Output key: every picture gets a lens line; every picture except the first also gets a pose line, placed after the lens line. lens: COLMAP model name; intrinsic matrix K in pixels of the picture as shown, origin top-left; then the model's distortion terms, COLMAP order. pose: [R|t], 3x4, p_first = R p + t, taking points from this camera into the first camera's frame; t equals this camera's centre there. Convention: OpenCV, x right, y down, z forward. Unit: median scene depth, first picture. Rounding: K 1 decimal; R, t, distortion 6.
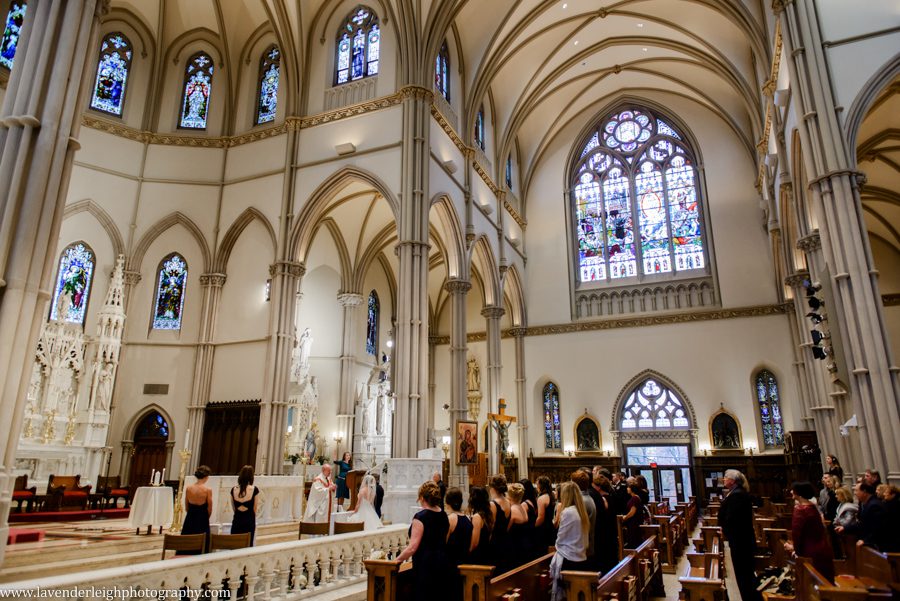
lens RADIAL K [[613.2, 0, 450.0], [0, 613.2, 300.5], [0, 0, 1]] dist [-0.001287, 0.001184]
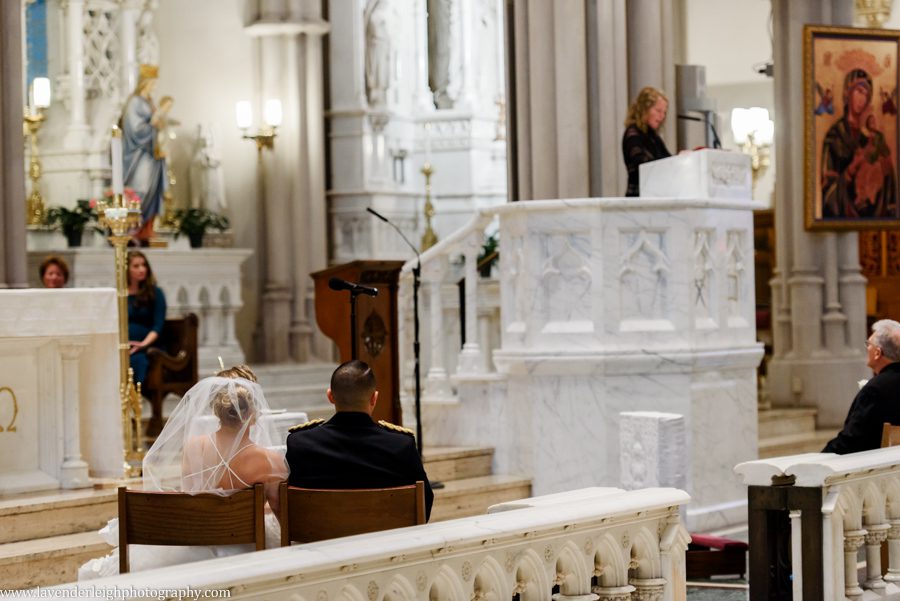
lens RADIAL K [[3220.1, 0, 450.0], [0, 3220.1, 300.5], [0, 0, 1]] dist [0.223055, 1.406563]
pose [[0.992156, -0.023057, -0.122859, 0.025480], [0.057367, 0.957217, 0.283629, -0.040248], [0.111063, -0.288453, 0.951031, -0.109856]]
